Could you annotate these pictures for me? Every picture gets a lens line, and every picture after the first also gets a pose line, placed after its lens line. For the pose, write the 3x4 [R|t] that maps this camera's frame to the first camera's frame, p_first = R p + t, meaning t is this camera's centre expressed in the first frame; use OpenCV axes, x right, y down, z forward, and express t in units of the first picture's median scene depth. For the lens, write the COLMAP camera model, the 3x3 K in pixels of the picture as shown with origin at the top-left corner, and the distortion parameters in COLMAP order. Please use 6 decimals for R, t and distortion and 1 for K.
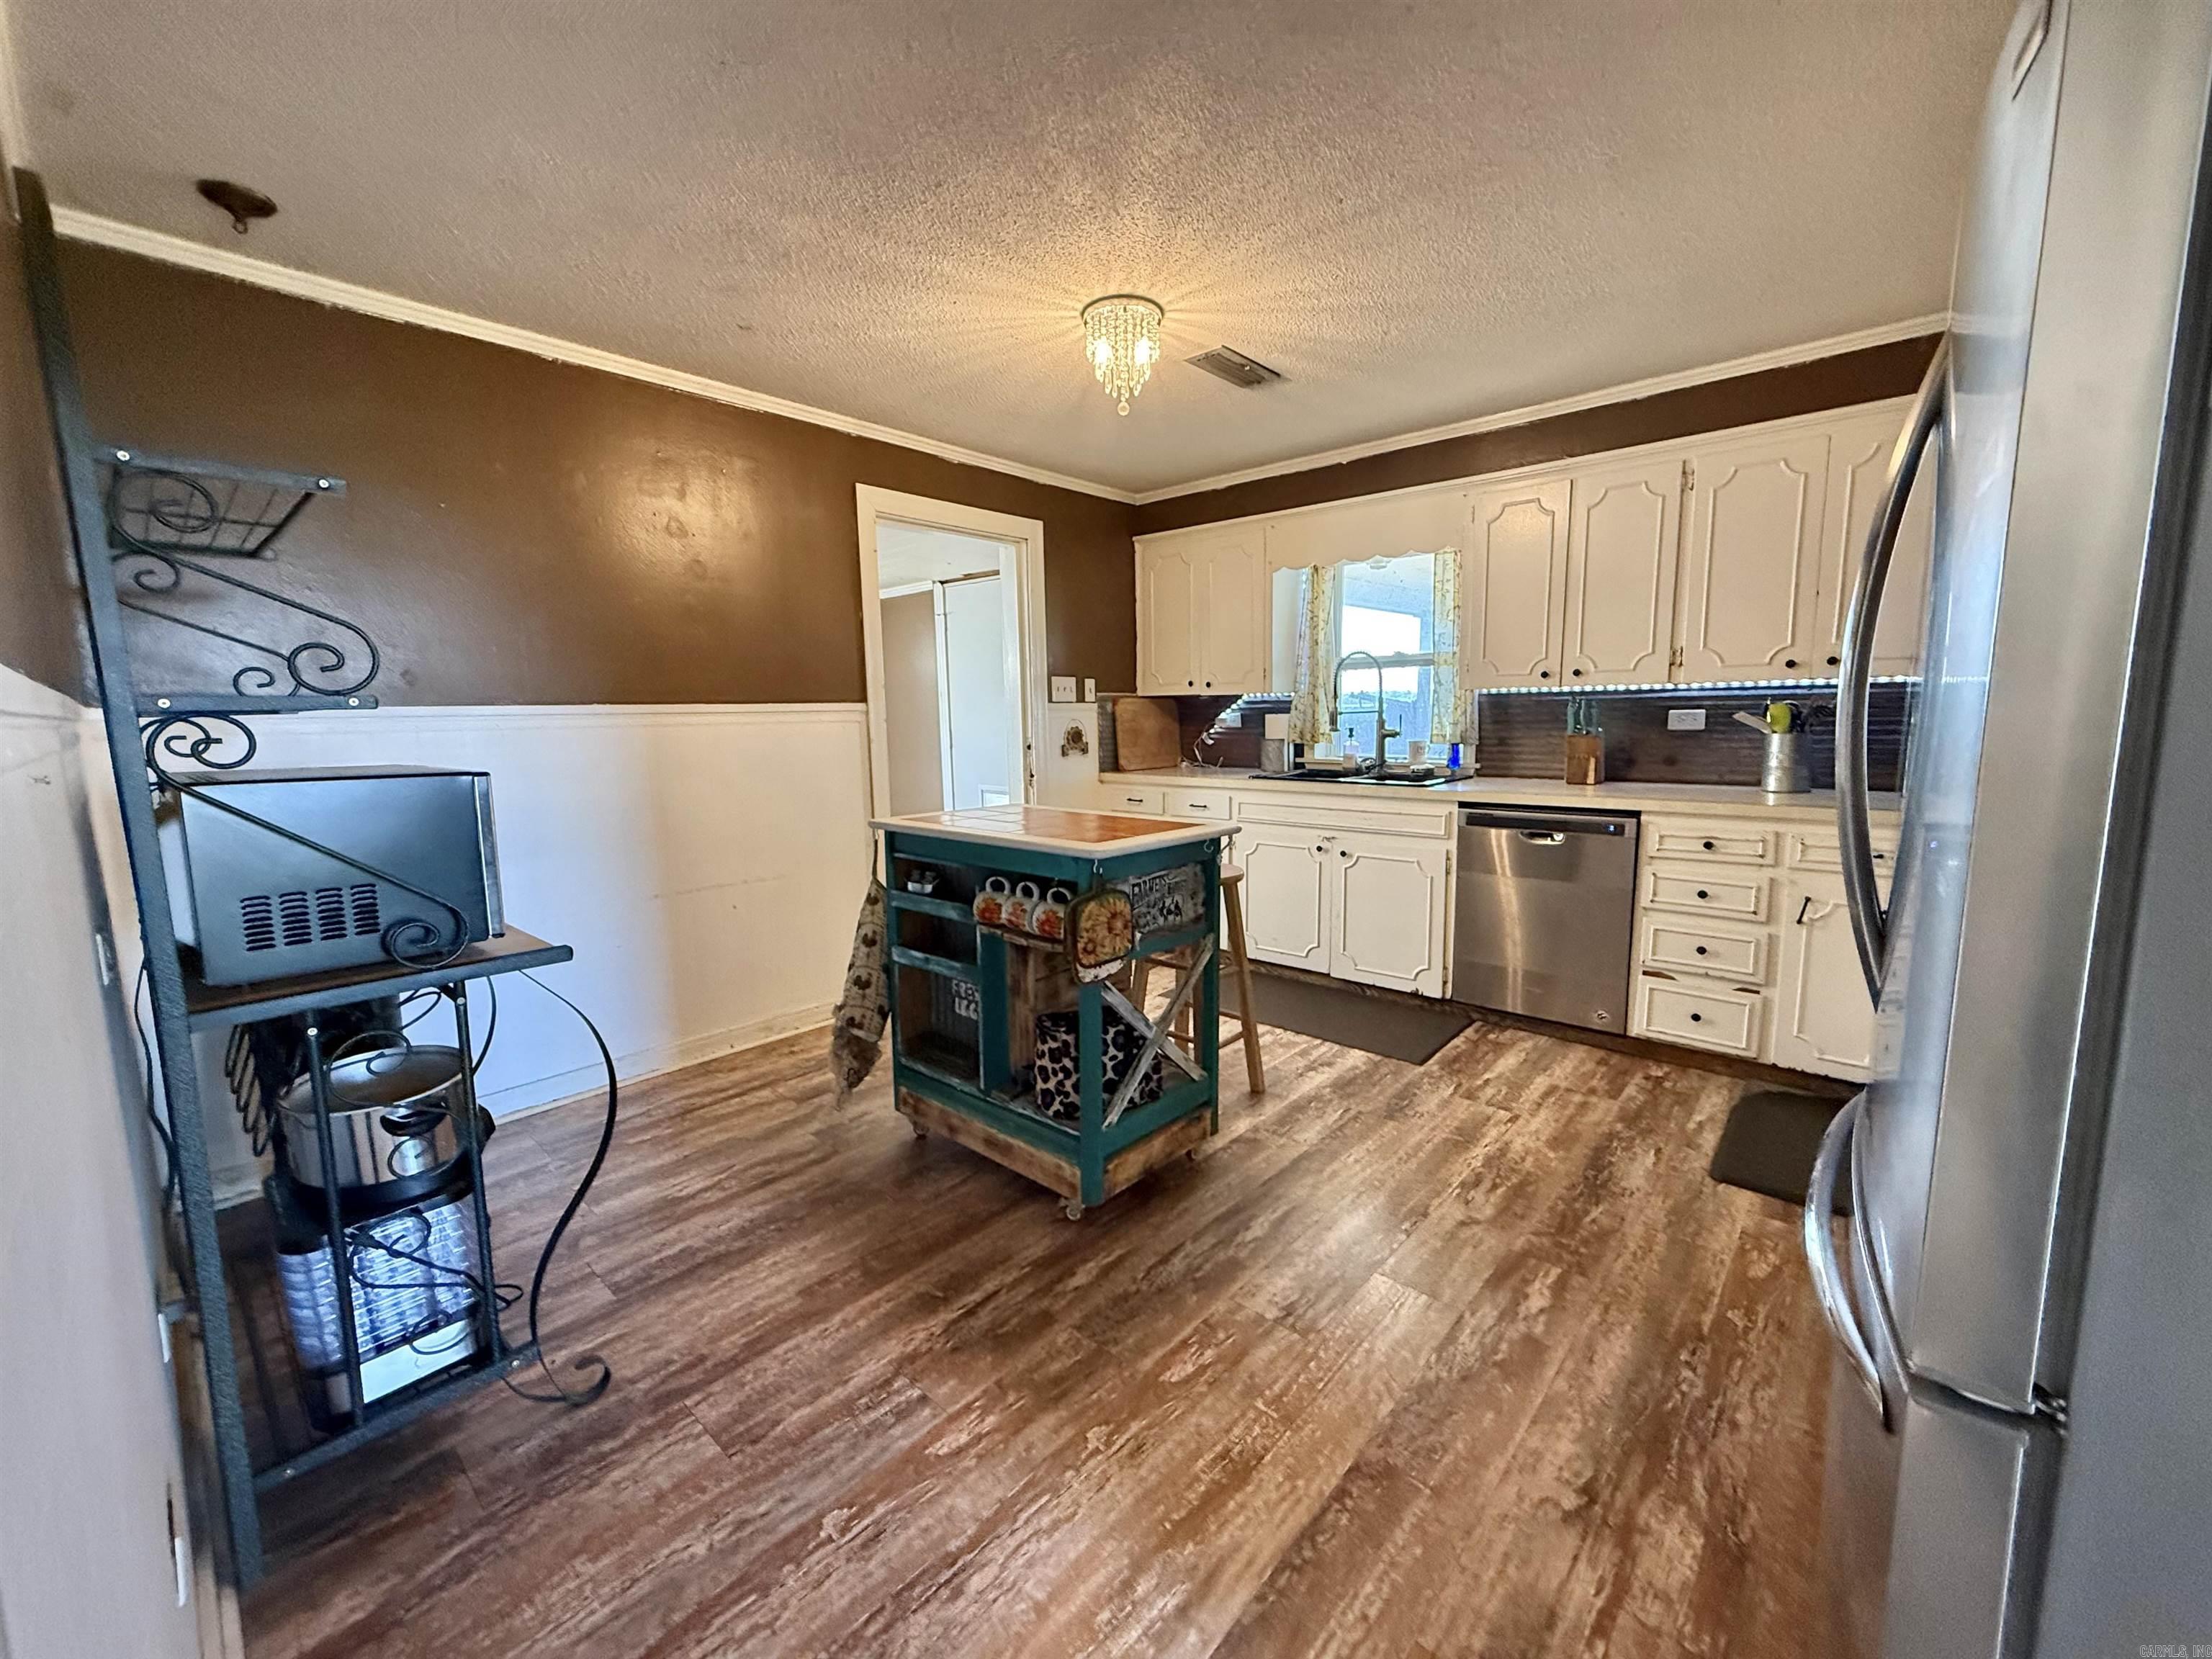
lens RADIAL K [[880.6, 0, 1101.6], [0, 880.6, 823.2], [0, 0, 1]] dist [-0.001257, 0.000472]
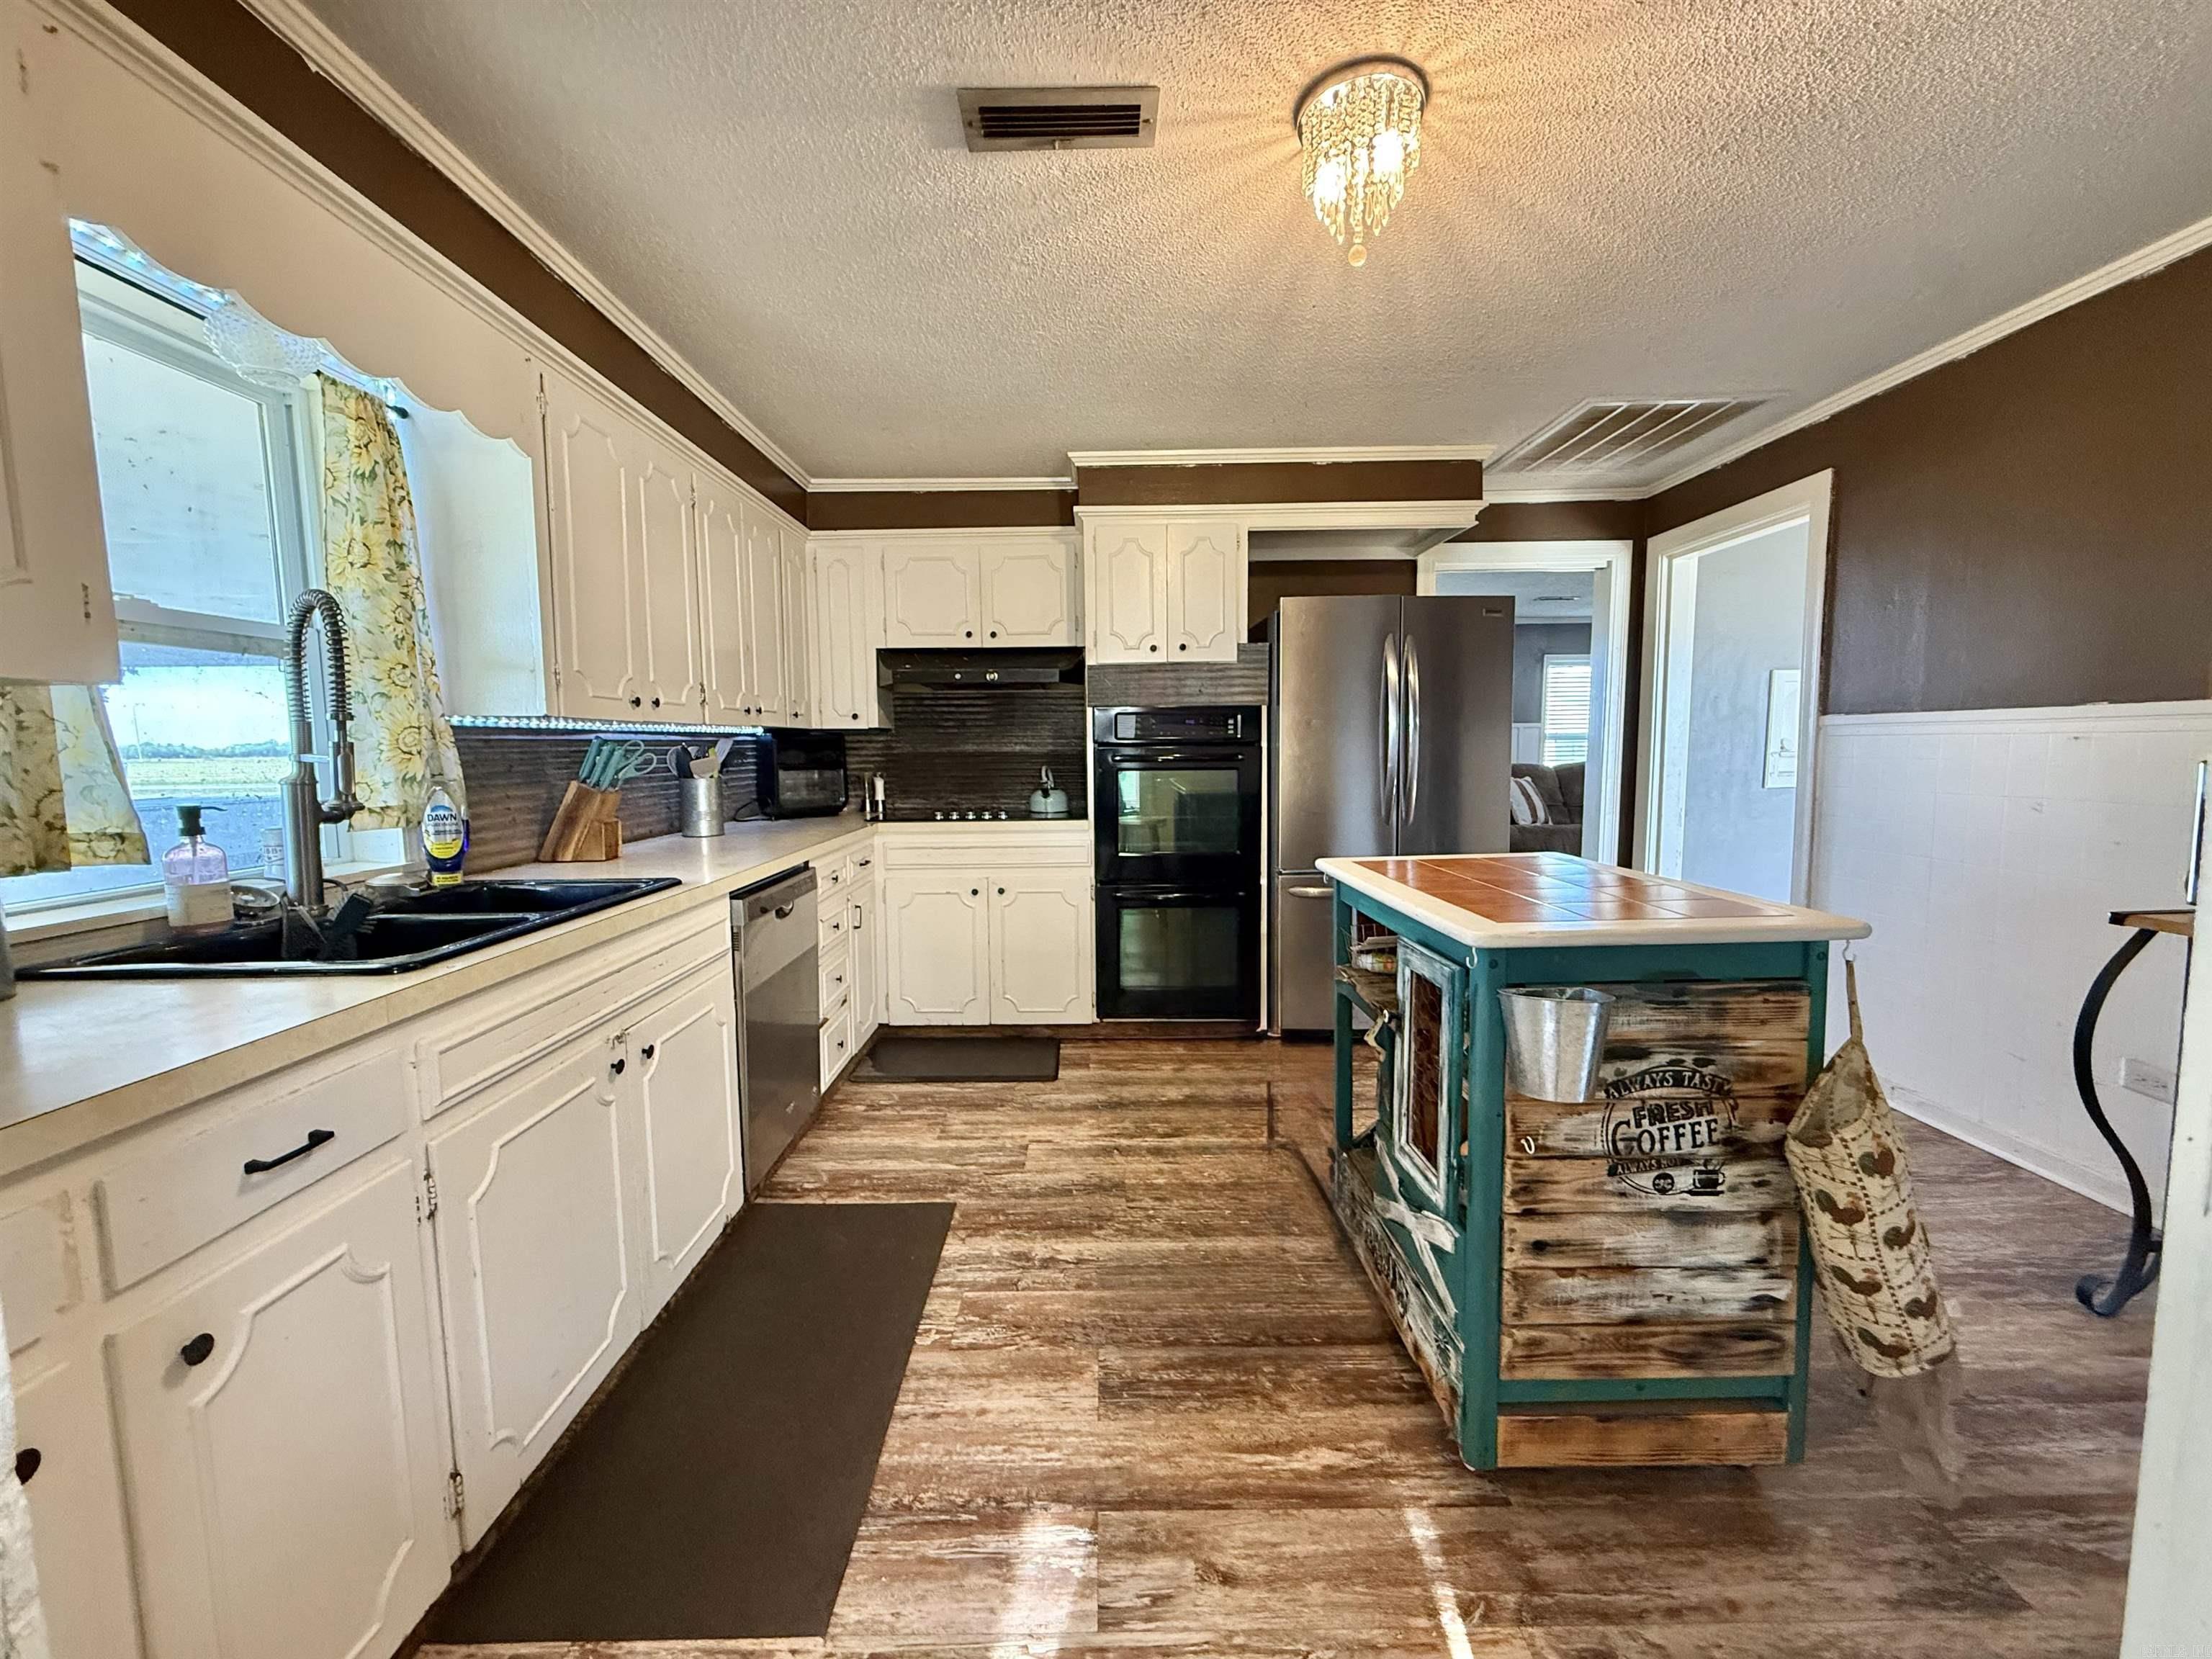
lens RADIAL K [[880.6, 0, 1092.1], [0, 880.6, 837.6], [0, 0, 1]] dist [-0.001257, 0.000472]
pose [[-0.673230, -0.051178, 0.737660, -0.275063], [0.115536, 0.978068, 0.173302, -0.161329], [-0.730351, 0.201898, -0.652552, 1.369695]]
